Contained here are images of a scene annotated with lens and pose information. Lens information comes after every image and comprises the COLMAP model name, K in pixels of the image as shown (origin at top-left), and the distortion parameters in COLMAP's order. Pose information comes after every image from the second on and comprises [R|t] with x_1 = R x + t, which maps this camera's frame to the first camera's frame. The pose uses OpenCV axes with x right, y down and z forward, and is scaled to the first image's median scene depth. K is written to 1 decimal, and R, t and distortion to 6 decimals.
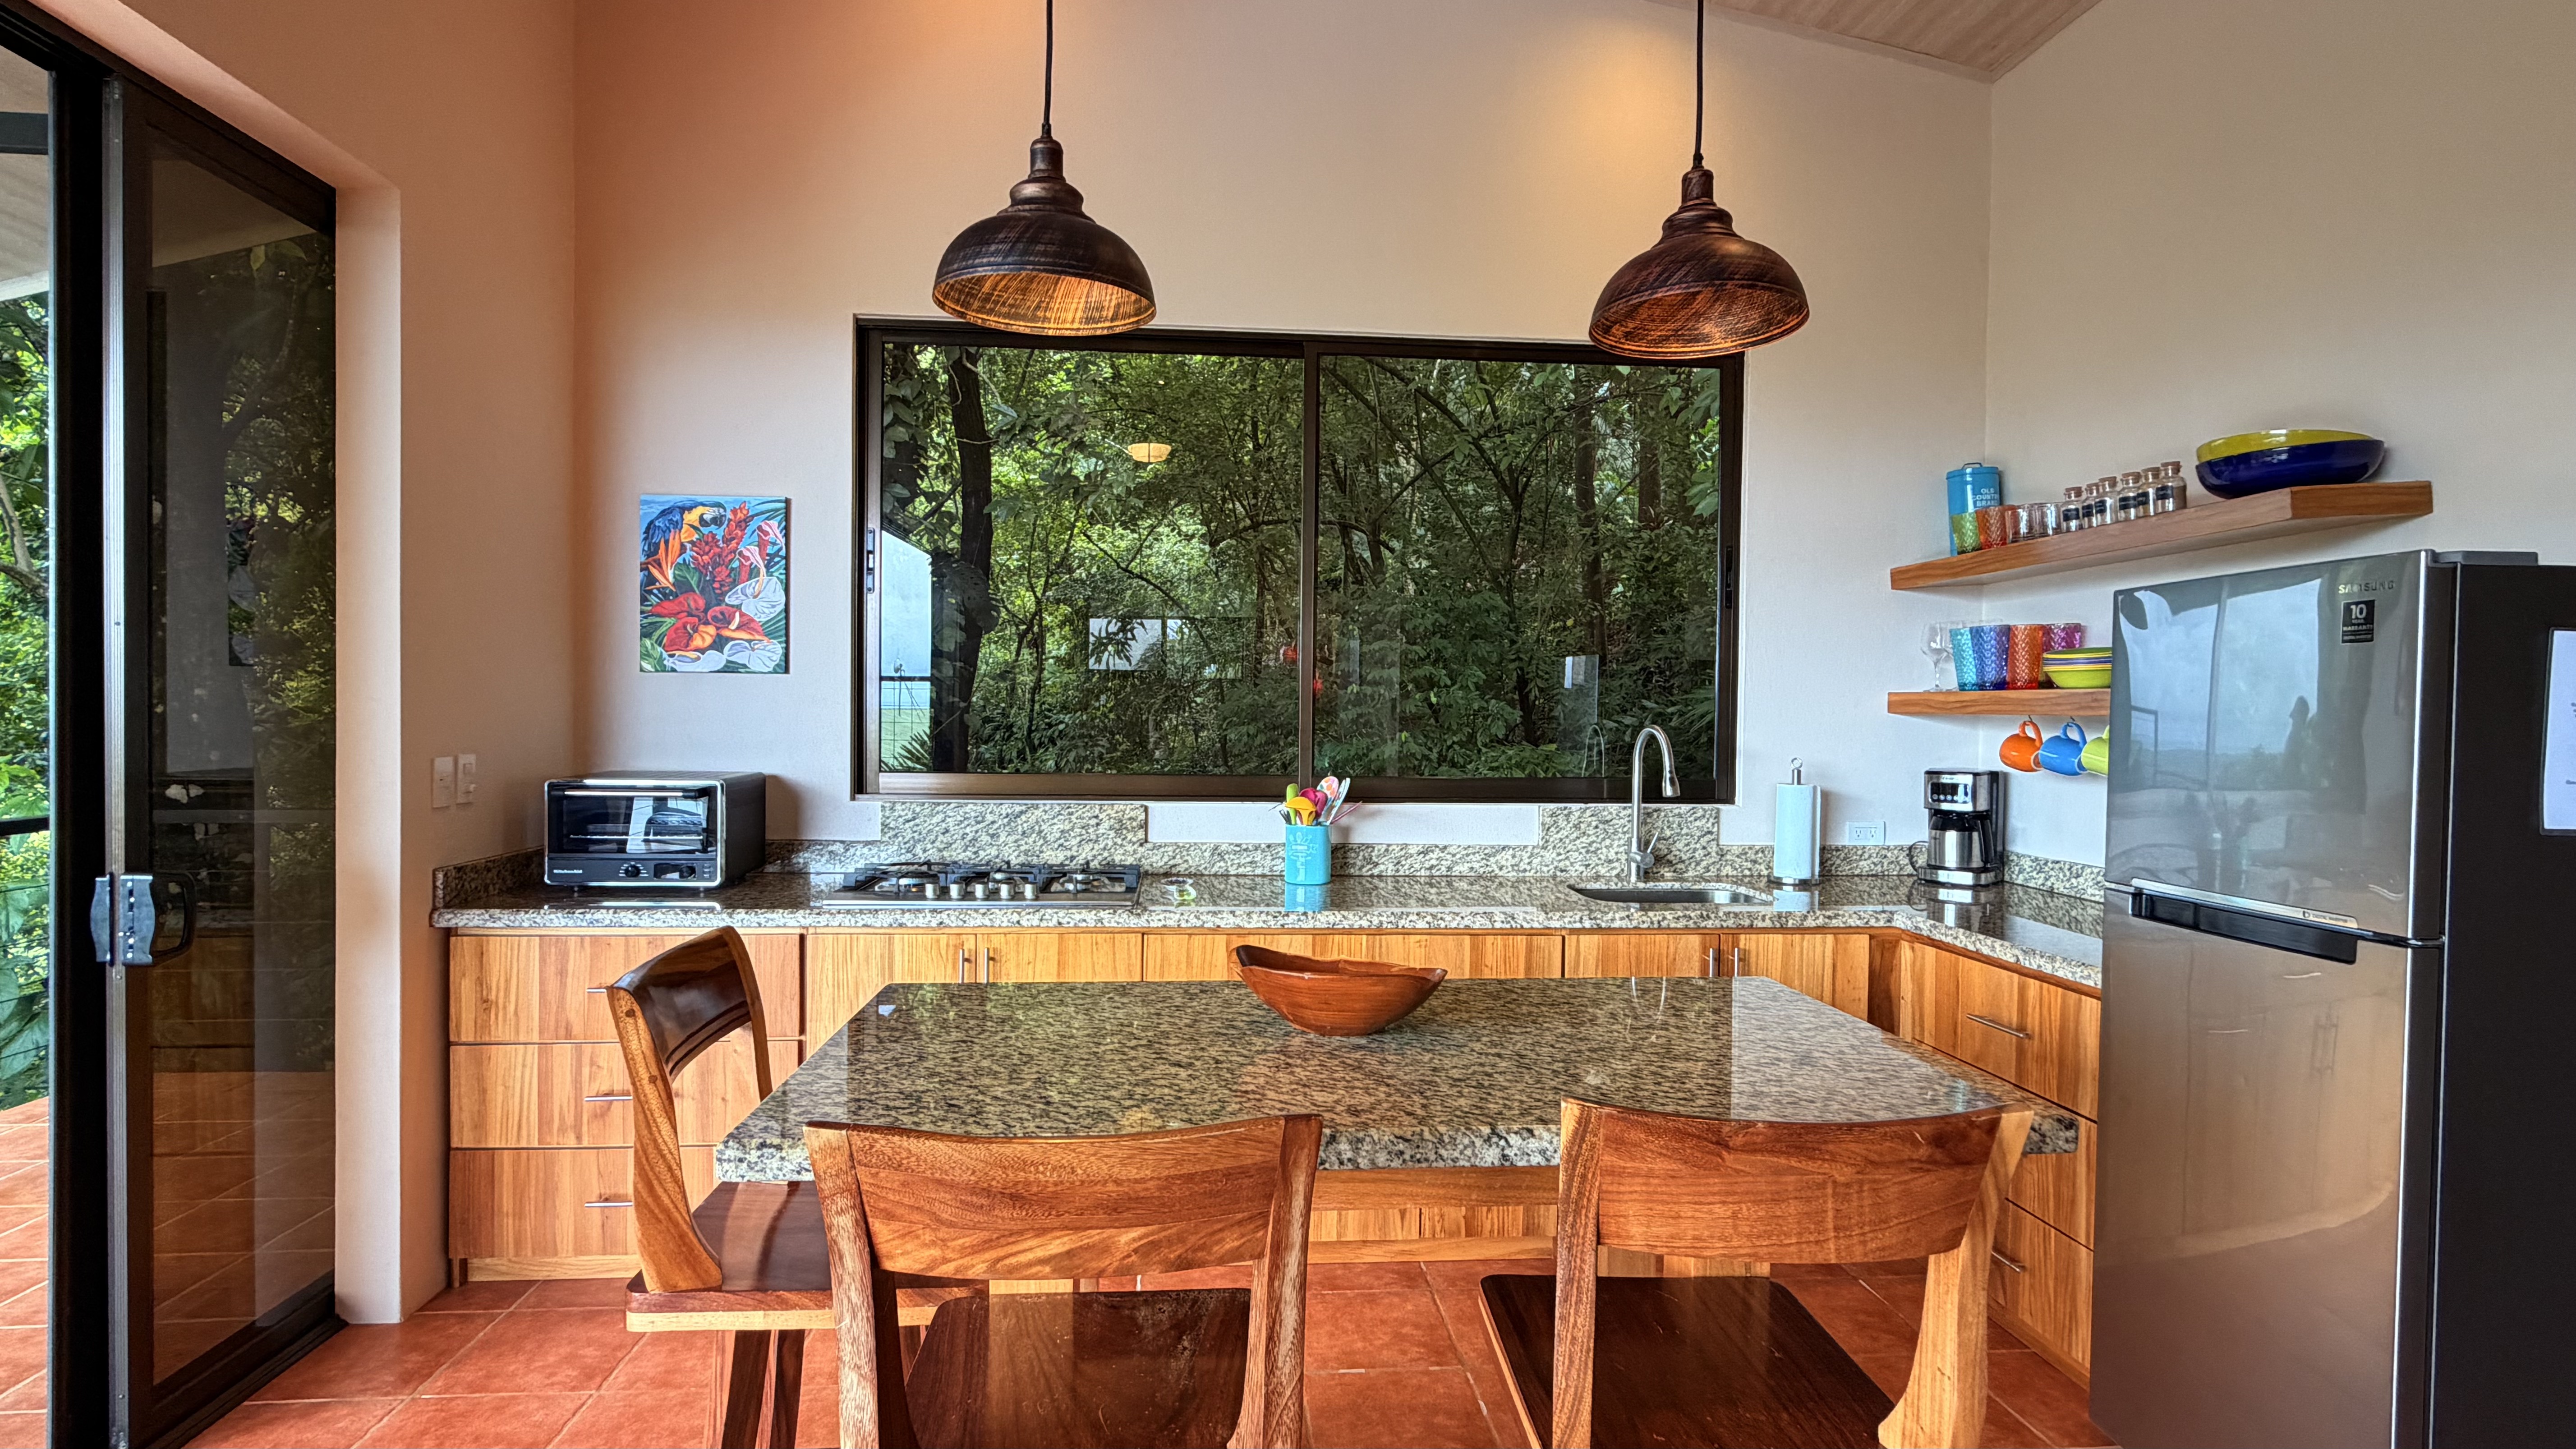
lens RADIAL K [[1236.0, 0, 1292.6], [0, 1236.0, 729.0], [0, 0, 1]] dist [0.004931, -0.000399]
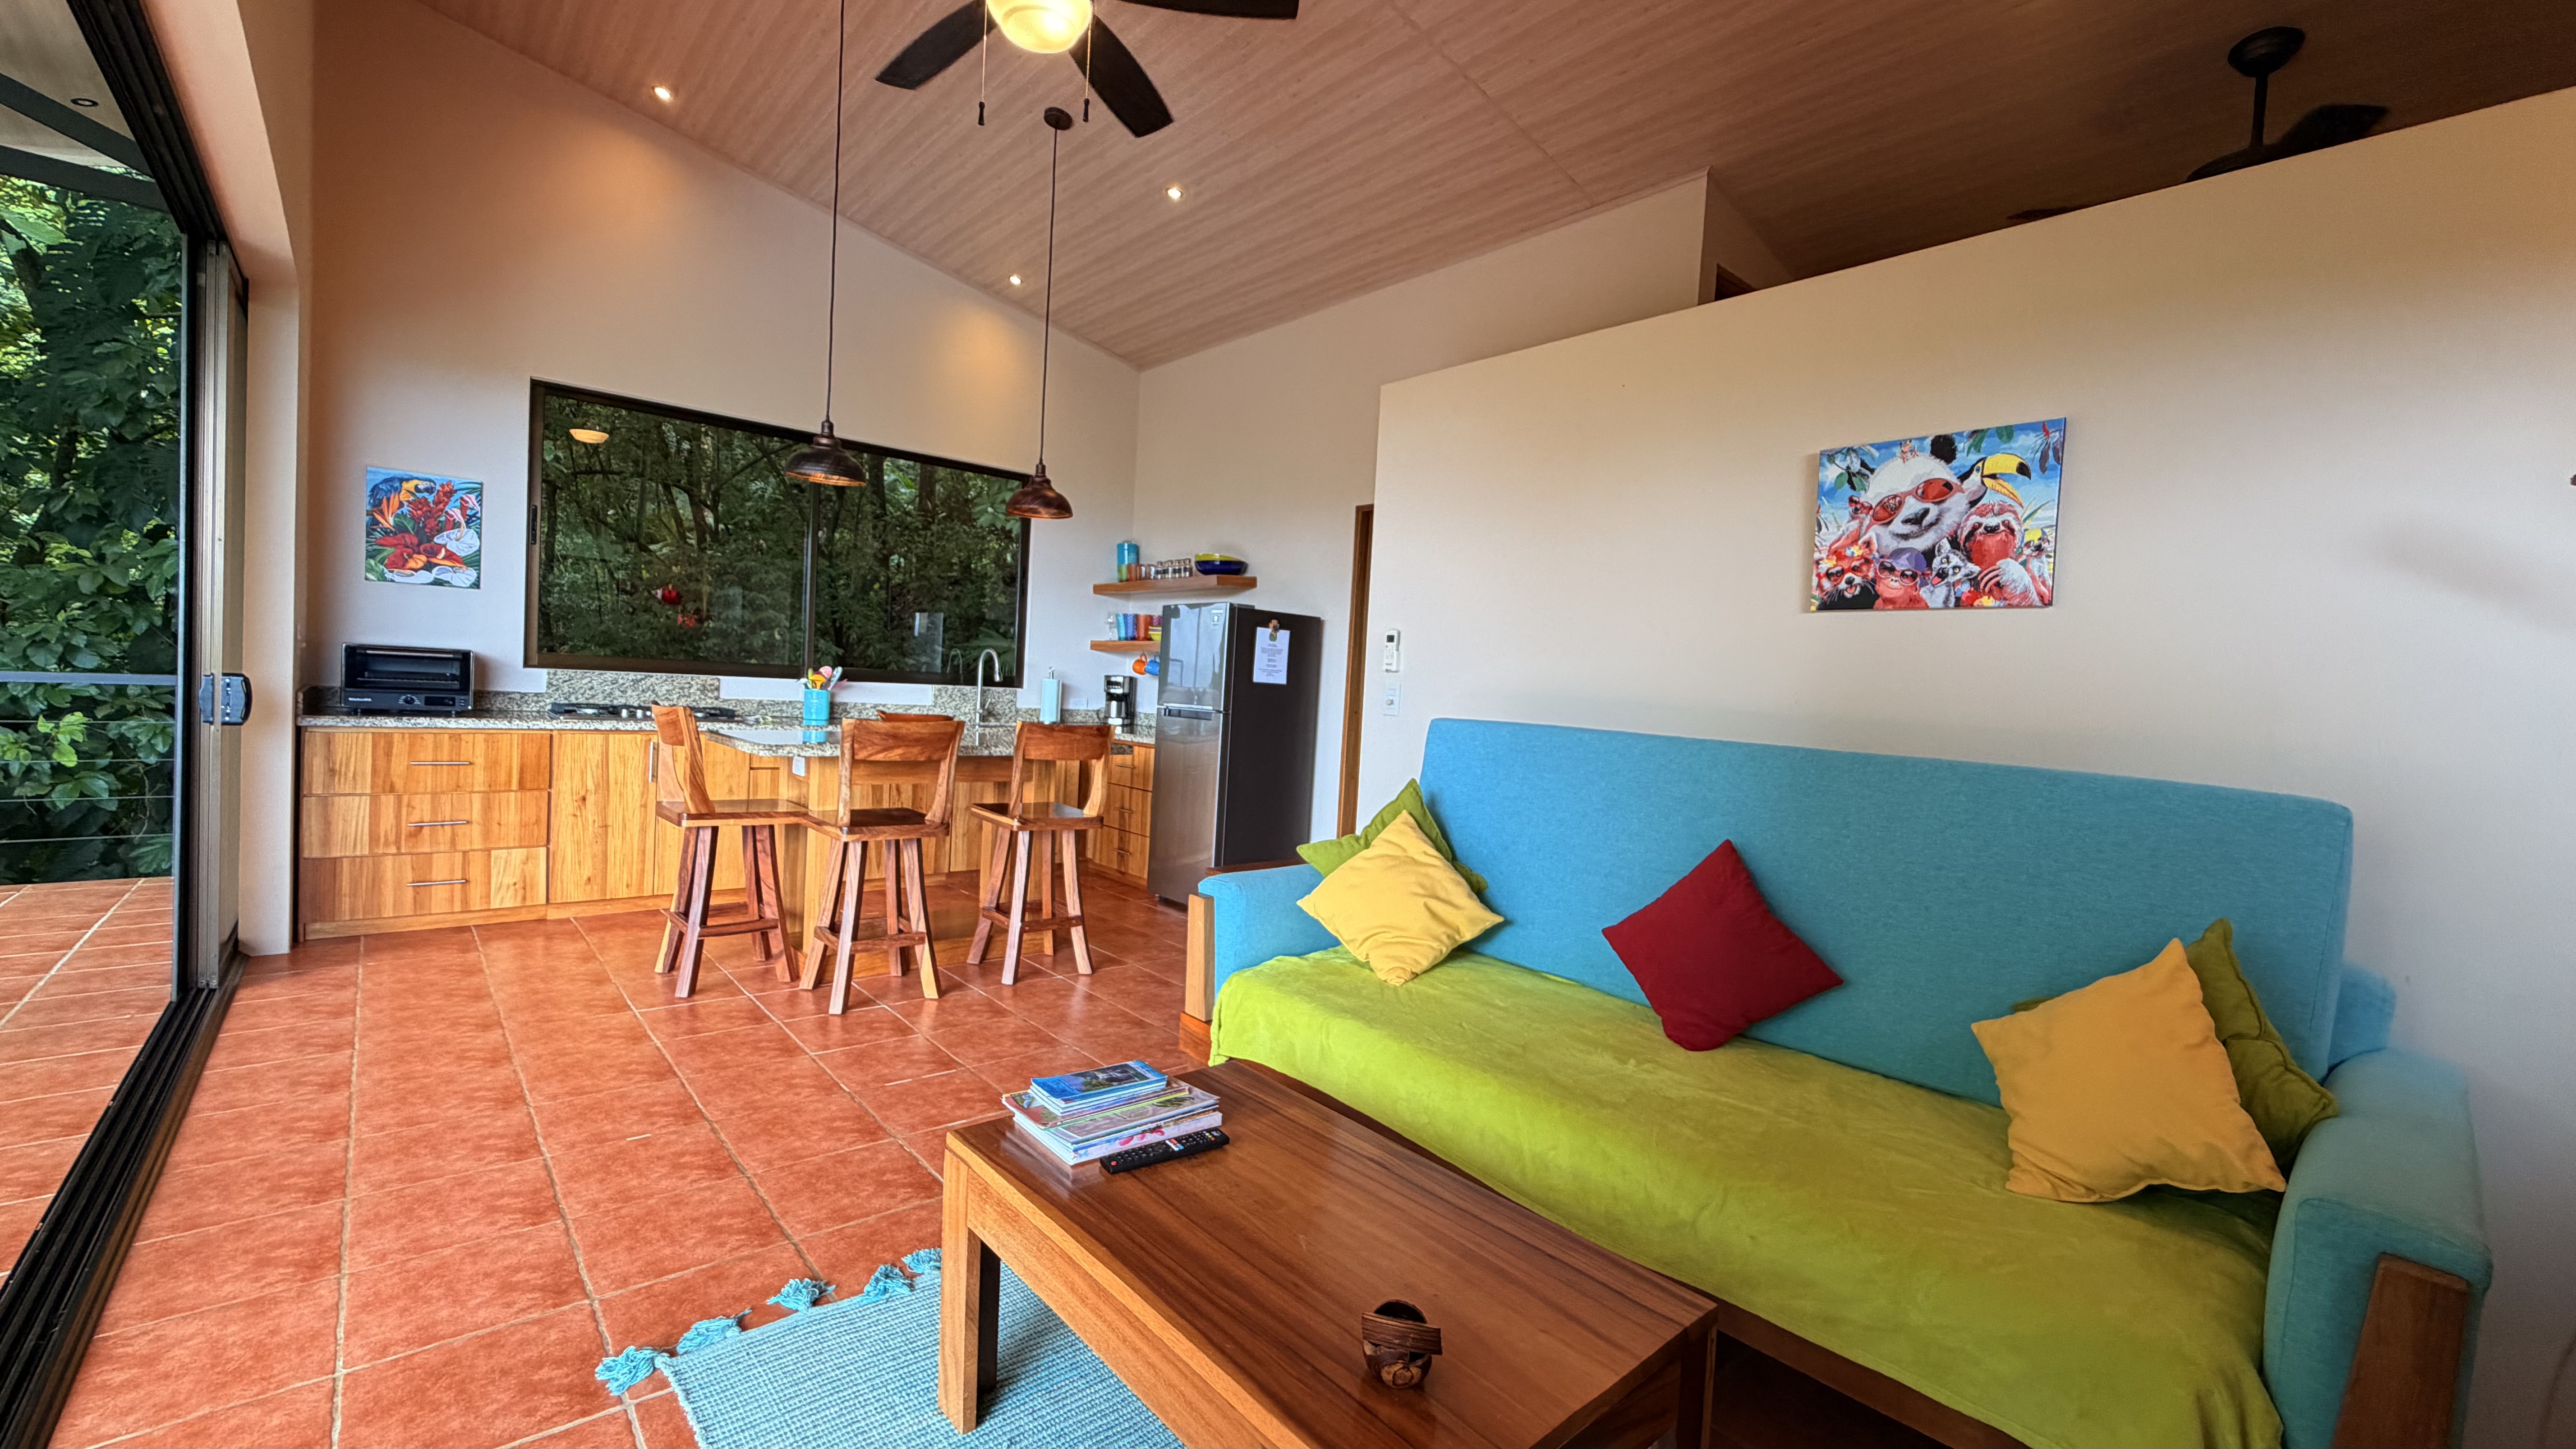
lens RADIAL K [[1025.2, 0, 1275.7], [0, 1025.2, 722.2], [0, 0, 1]] dist [-0.000001, 0.000958]
pose [[0.808124, 0.010938, 0.588910, -0.358123], [-0.036423, 0.998842, 0.031429, 0.051304], [-0.587885, -0.046849, 0.807587, -0.741451]]
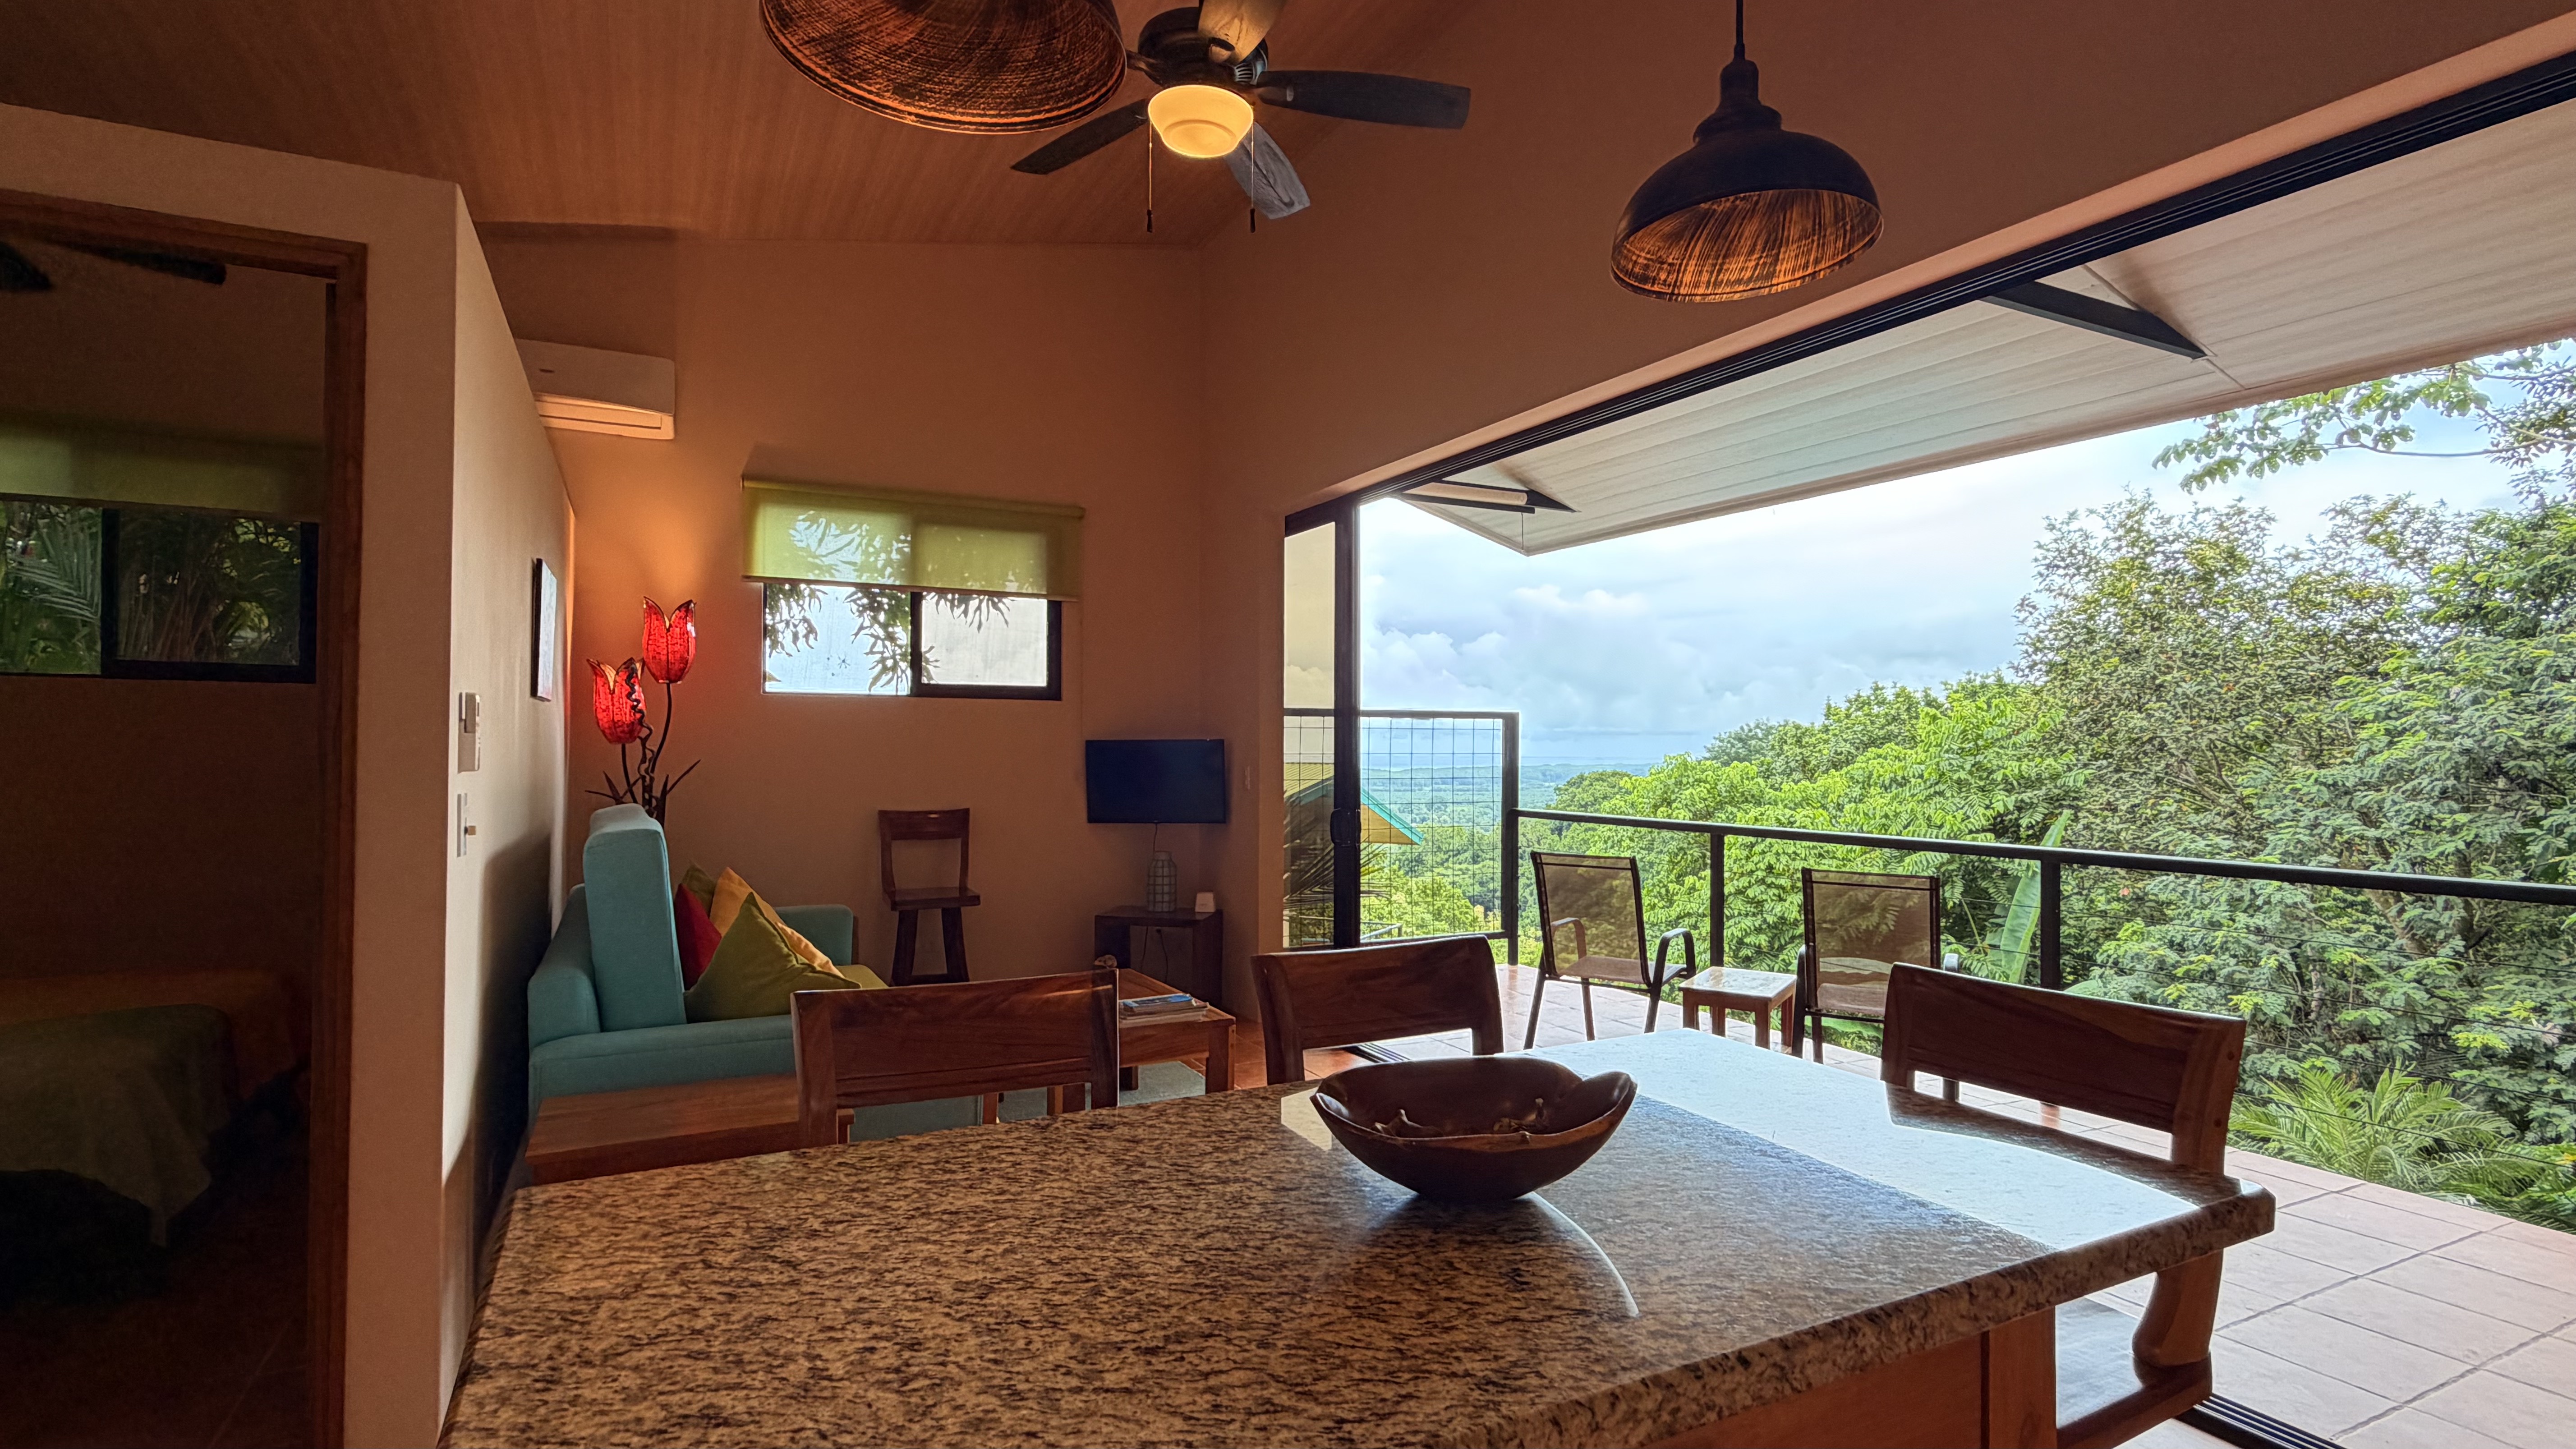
lens RADIAL K [[1236.0, 0, 1296.2], [0, 1236.0, 721.1], [0, 0, 1]] dist [0.004931, -0.000399]
pose [[-0.922774, -0.025589, -0.384492, 0.196863], [-0.023386, 0.999672, -0.010405, -0.000356], [0.384632, -0.000609, -0.923070, 0.804885]]
